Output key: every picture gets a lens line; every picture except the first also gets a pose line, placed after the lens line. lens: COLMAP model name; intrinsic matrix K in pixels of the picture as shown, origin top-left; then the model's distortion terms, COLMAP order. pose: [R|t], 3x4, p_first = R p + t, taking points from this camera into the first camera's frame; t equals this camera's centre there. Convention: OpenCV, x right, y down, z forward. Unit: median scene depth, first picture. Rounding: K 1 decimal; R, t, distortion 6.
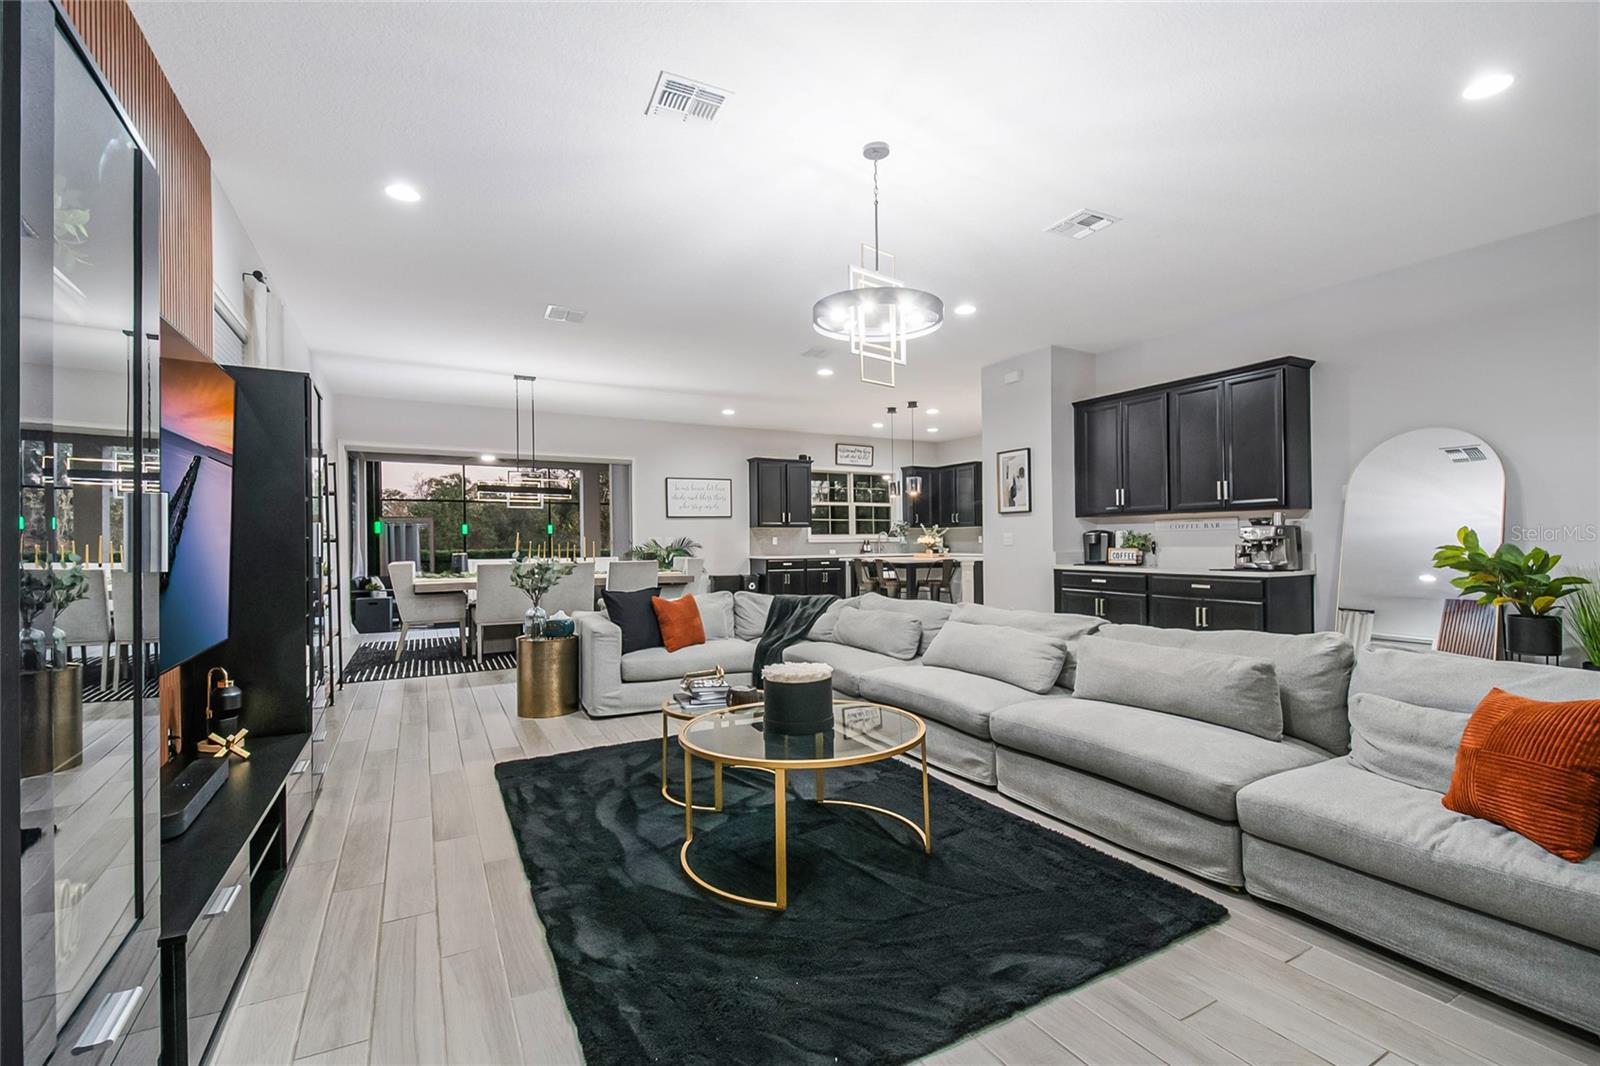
lens RADIAL K [[710.1, 0, 805.2], [0, 710.1, 543.9], [0, 0, 1]] dist [0.006965, -0.011161]
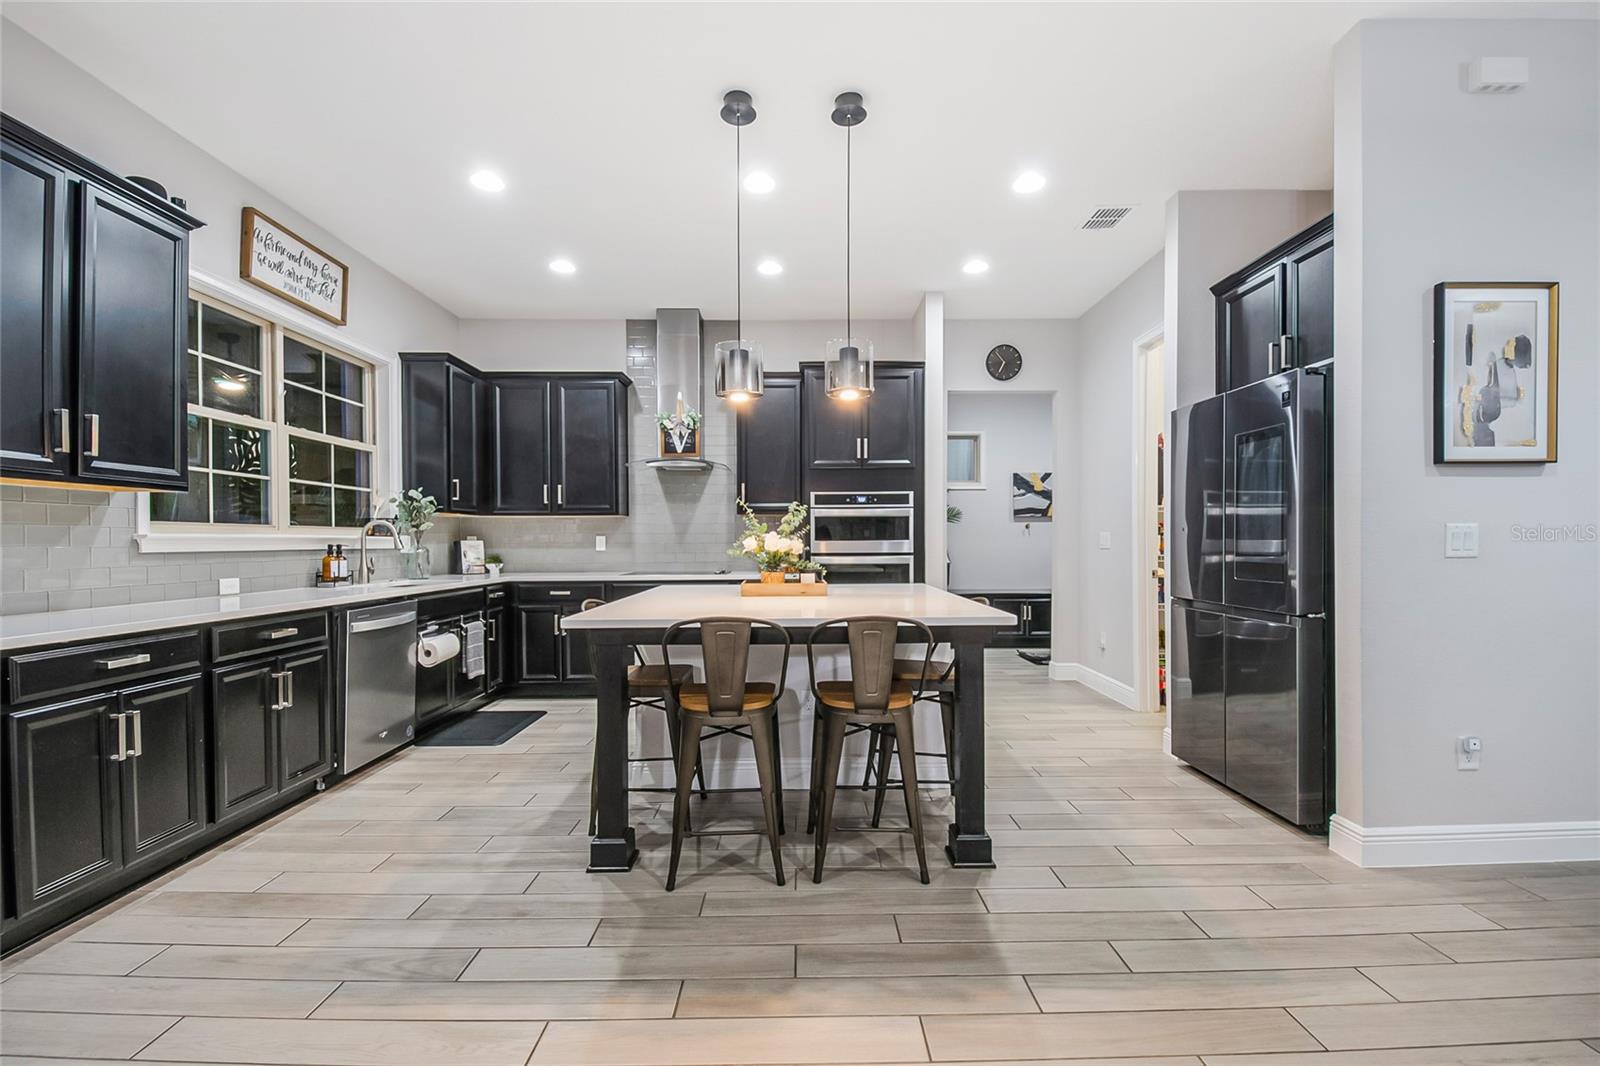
lens RADIAL K [[710.1, 0, 809.8], [0, 710.1, 556.0], [0, 0, 1]] dist [0.006965, -0.011161]
pose [[0.472997, -0.010367, 0.881003, -0.100343], [0.004696, 0.999946, 0.009246, -0.001907], [-0.881052, -0.000236, 0.473020, 0.659311]]
